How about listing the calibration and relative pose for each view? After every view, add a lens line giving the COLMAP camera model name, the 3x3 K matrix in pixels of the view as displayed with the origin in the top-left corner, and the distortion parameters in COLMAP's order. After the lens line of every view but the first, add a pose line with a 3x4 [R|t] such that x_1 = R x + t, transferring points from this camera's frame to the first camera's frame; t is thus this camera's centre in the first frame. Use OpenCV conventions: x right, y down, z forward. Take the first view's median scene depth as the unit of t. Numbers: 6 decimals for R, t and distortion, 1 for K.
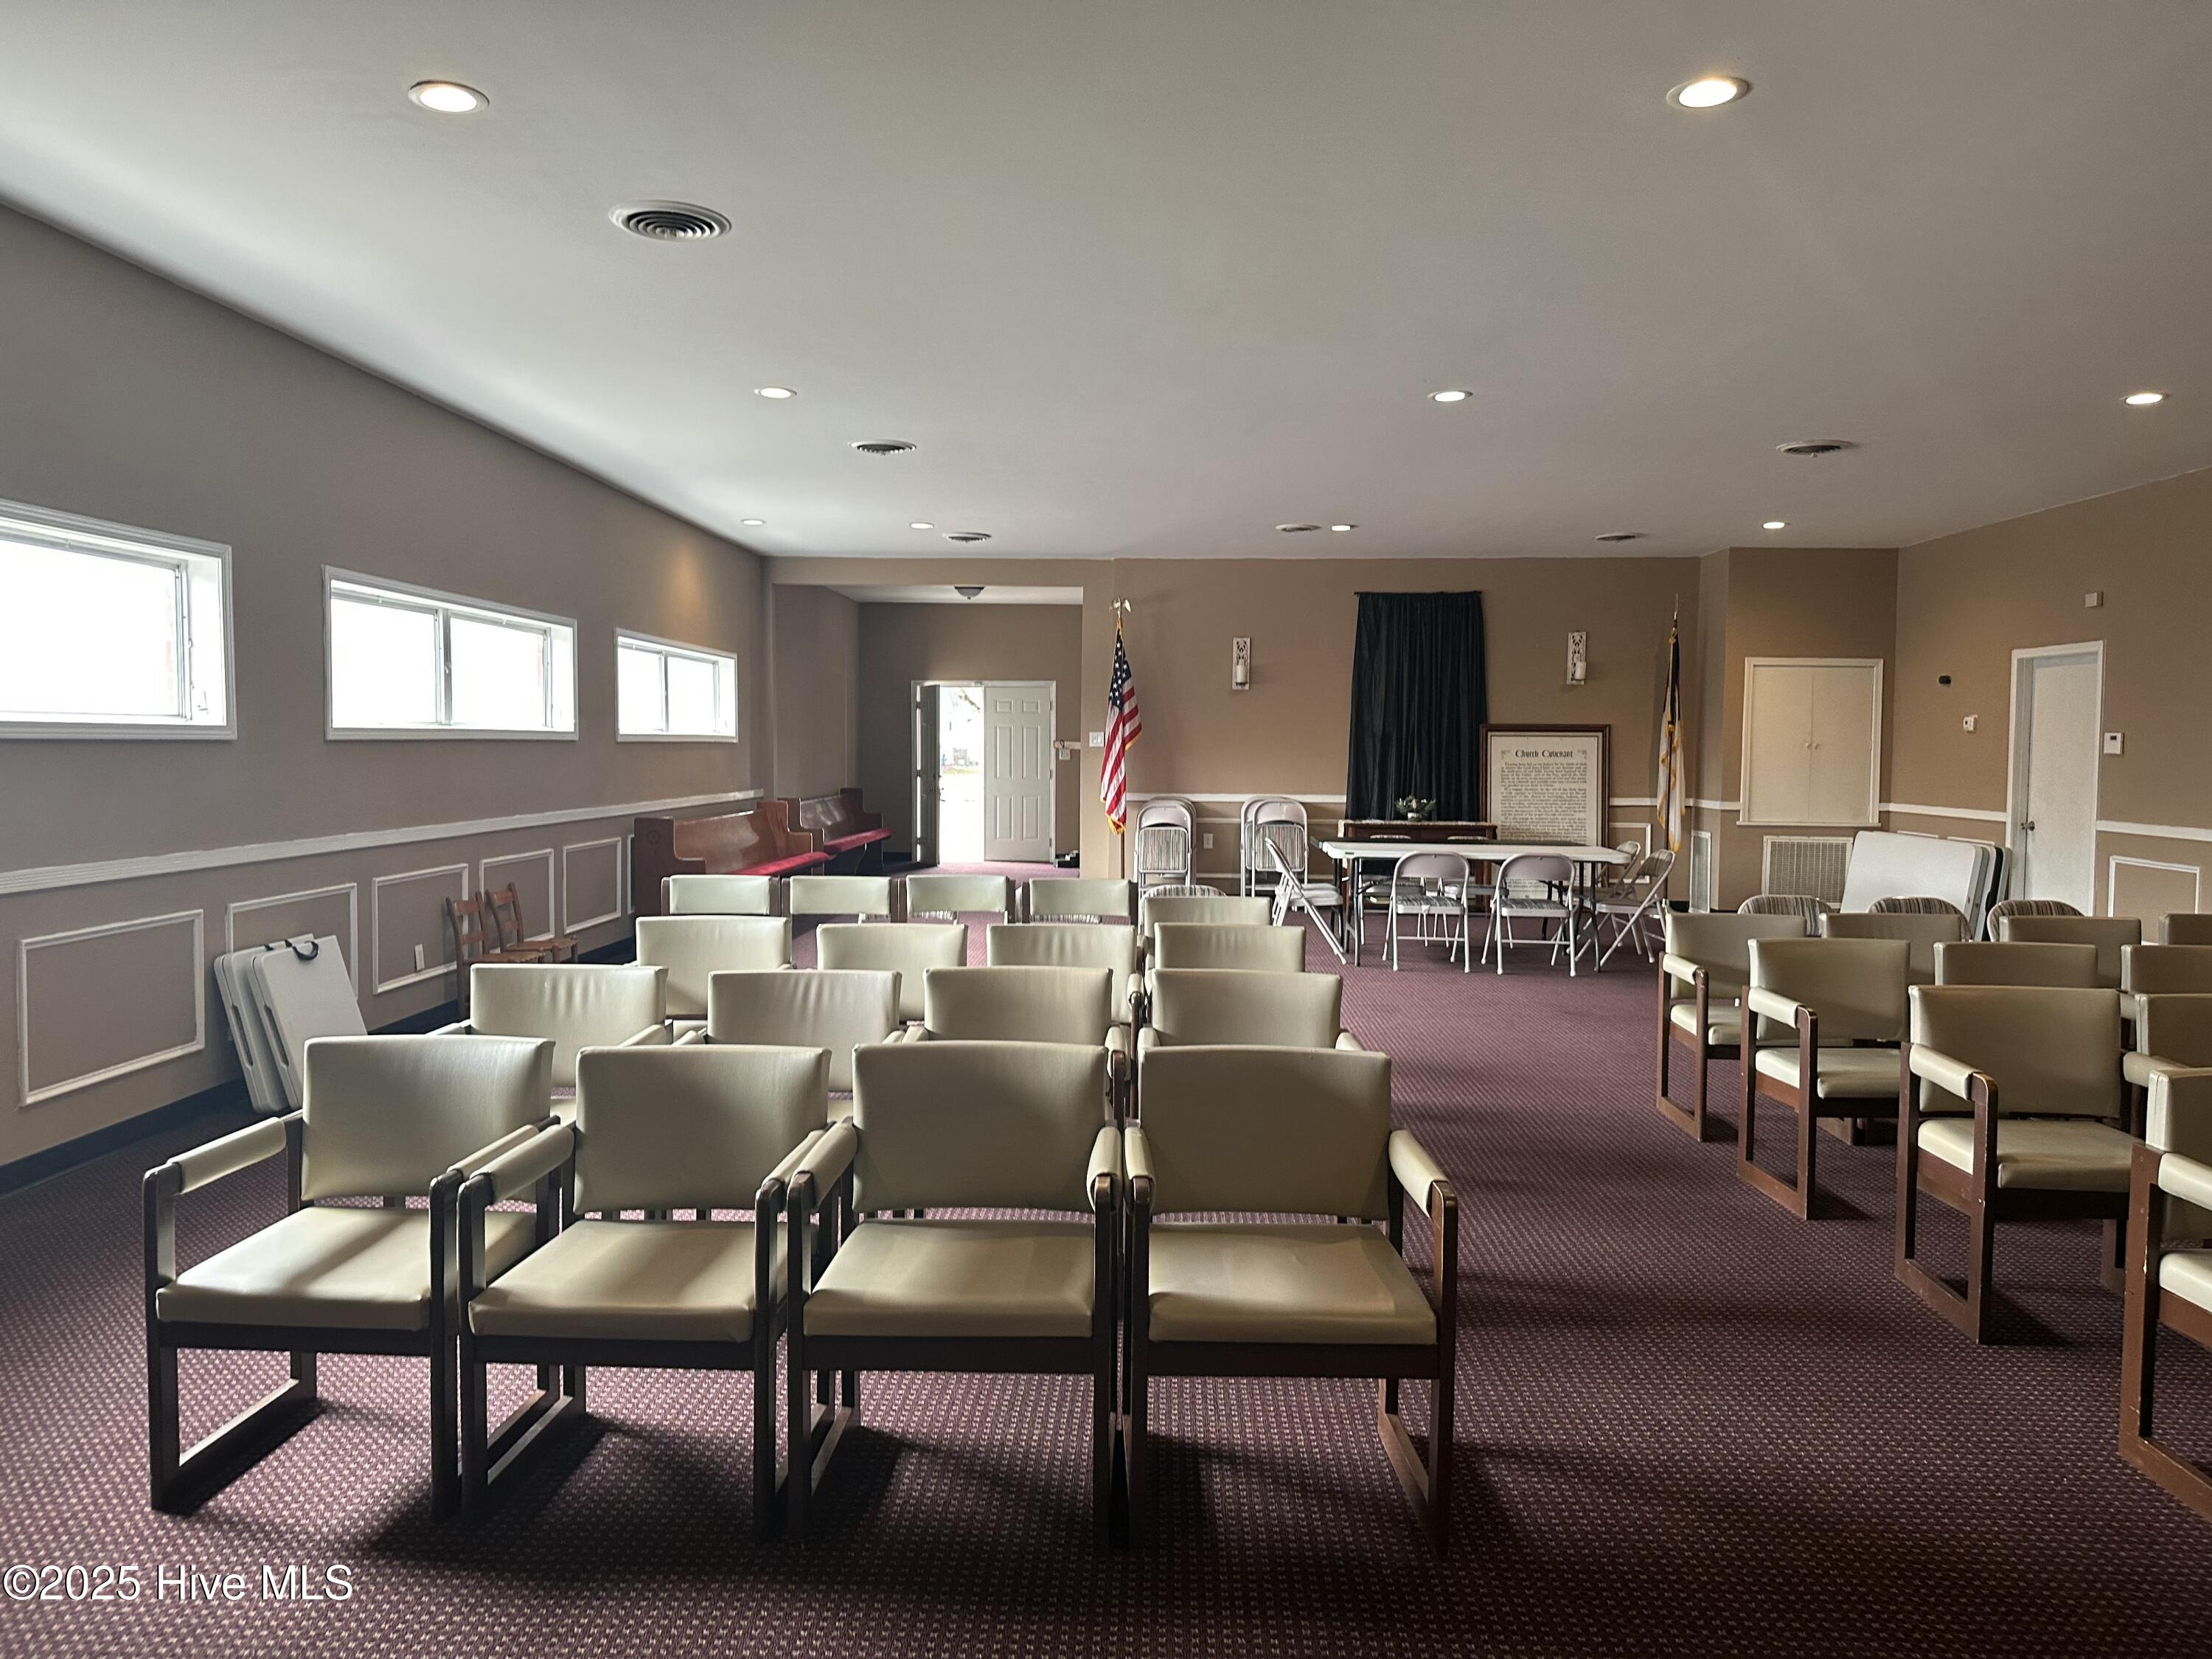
lens RADIAL K [[1552.3, 0, 1101.5], [0, 1552.3, 824.0], [0, 0, 1]] dist [0.083080, -0.085031]
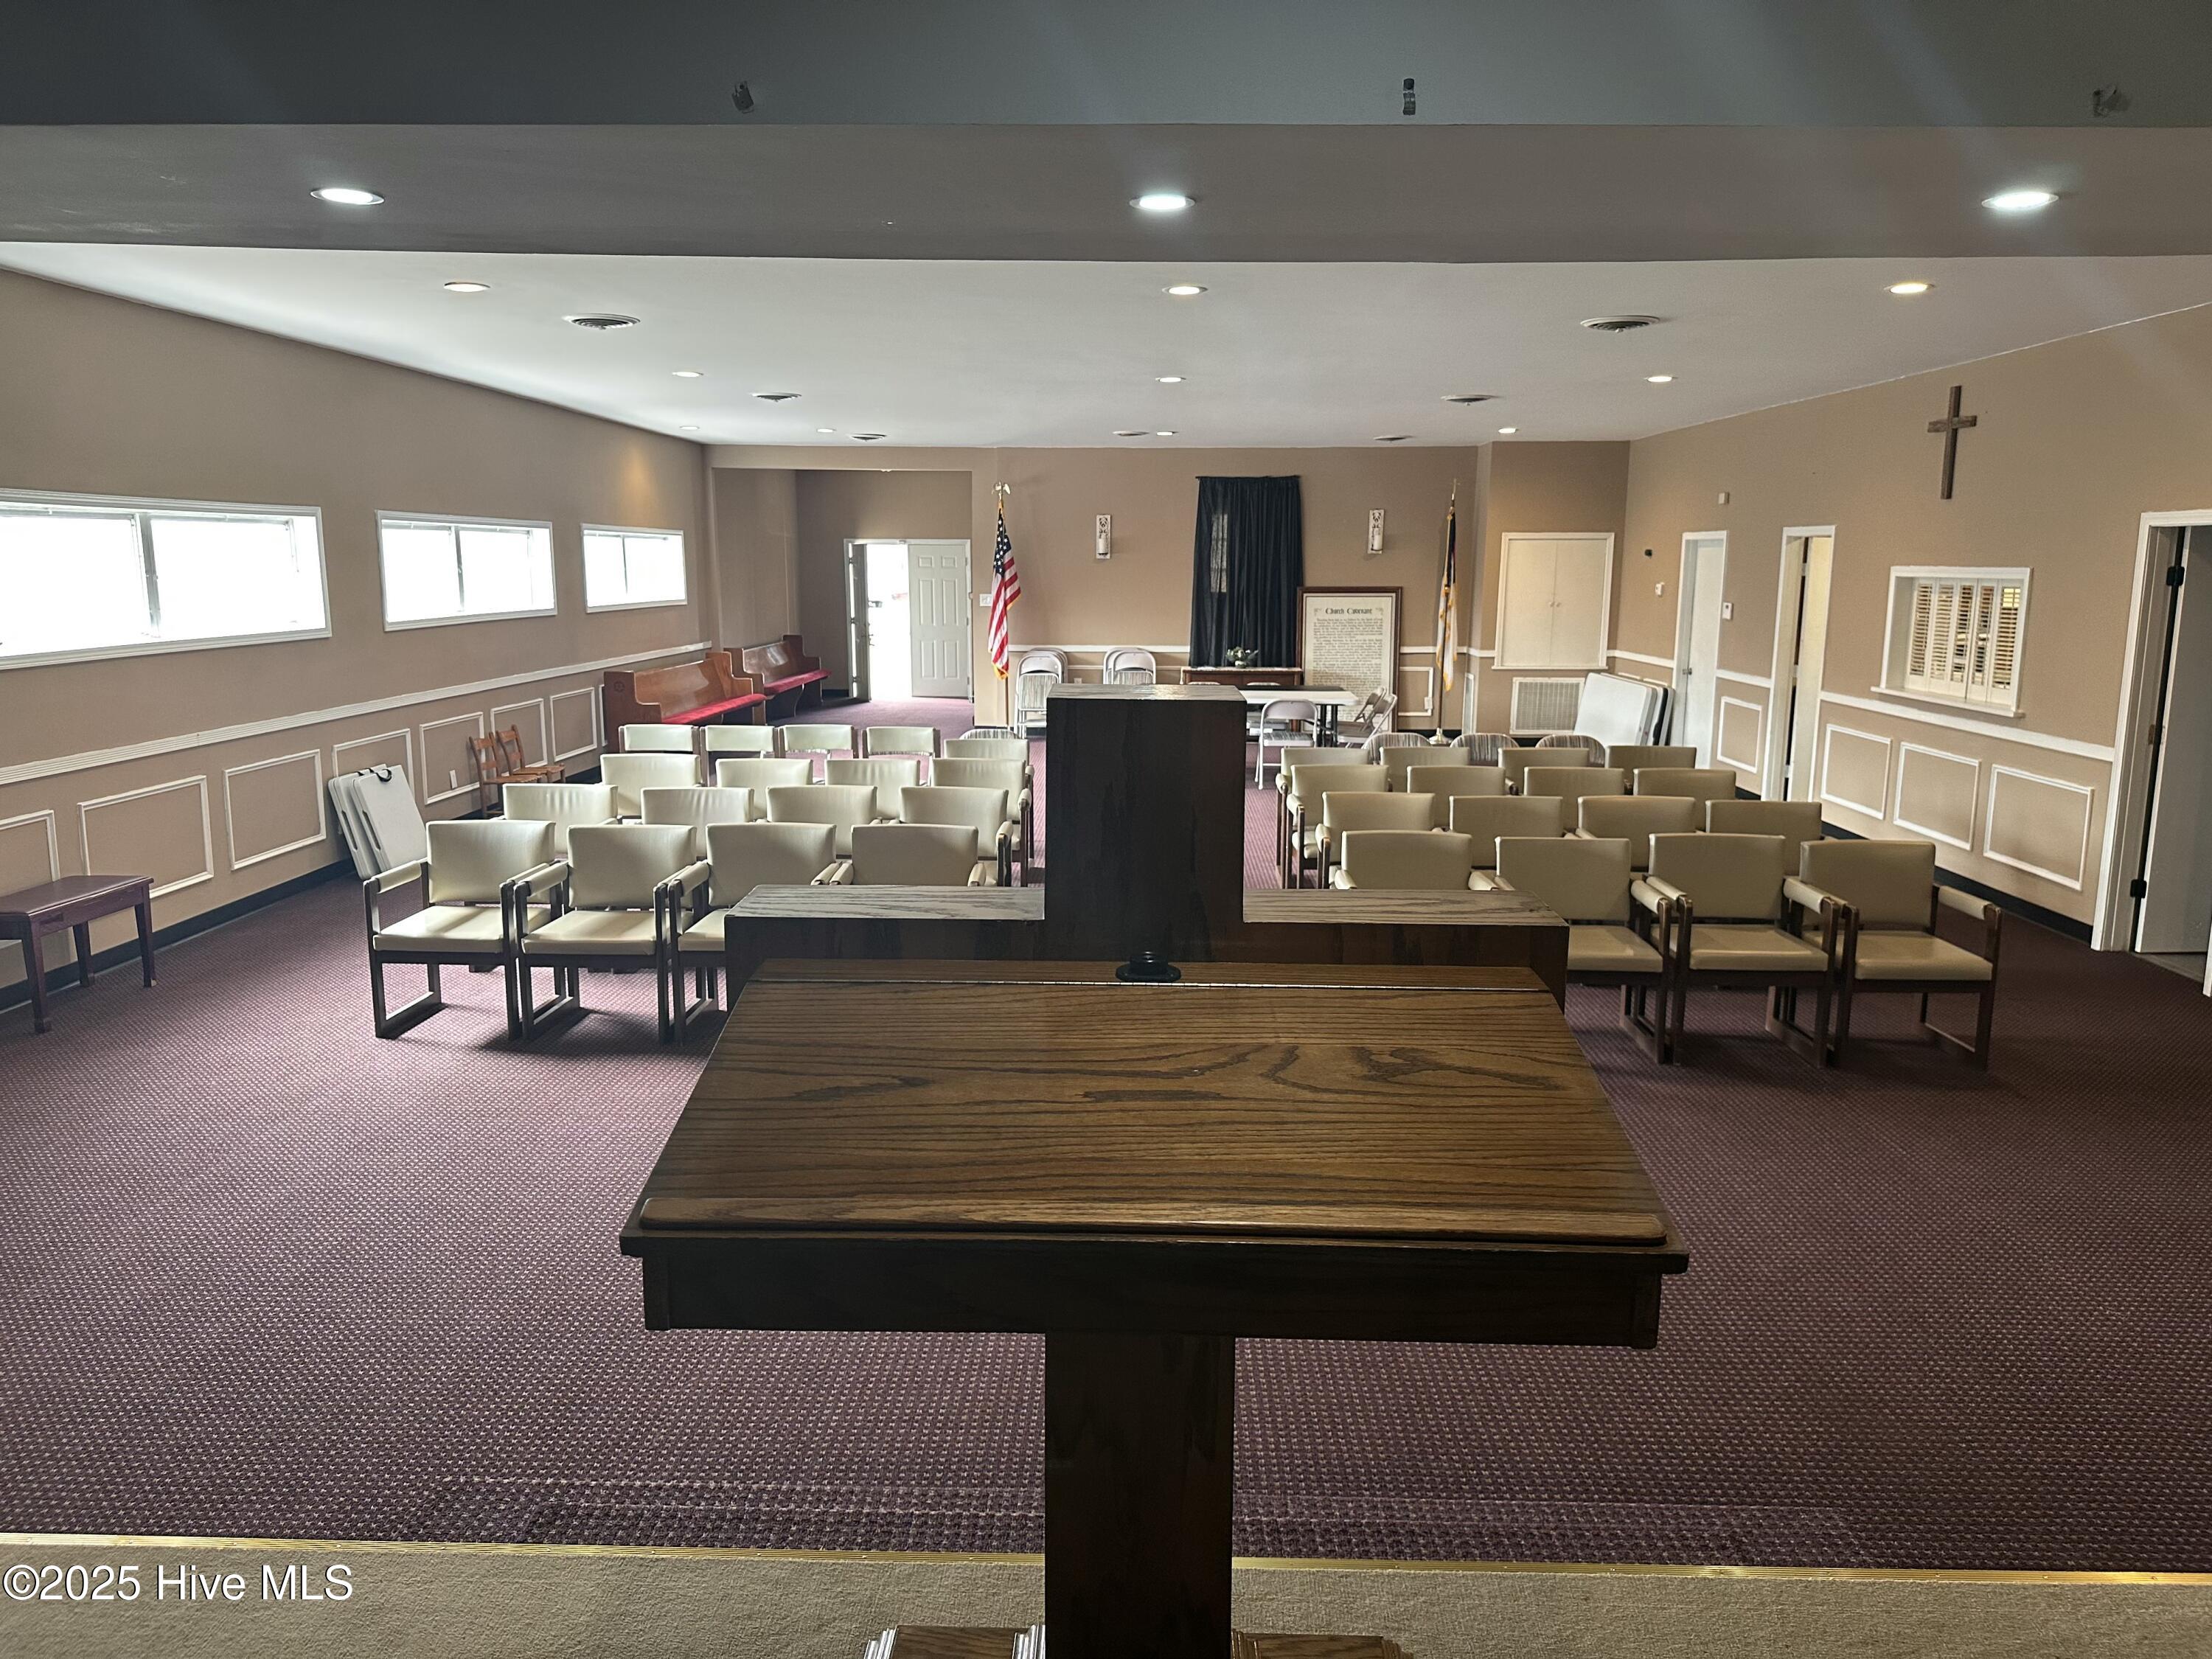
lens RADIAL K [[1552.3, 0, 1100.6], [0, 1552.3, 826.8], [0, 0, 1]] dist [0.083080, -0.085031]
pose [[0.999957, -0.005263, 0.007638, 0.095598], [0.004335, 0.993143, 0.116822, -0.024745], [-0.008200, -0.116784, 0.993123, -0.285256]]
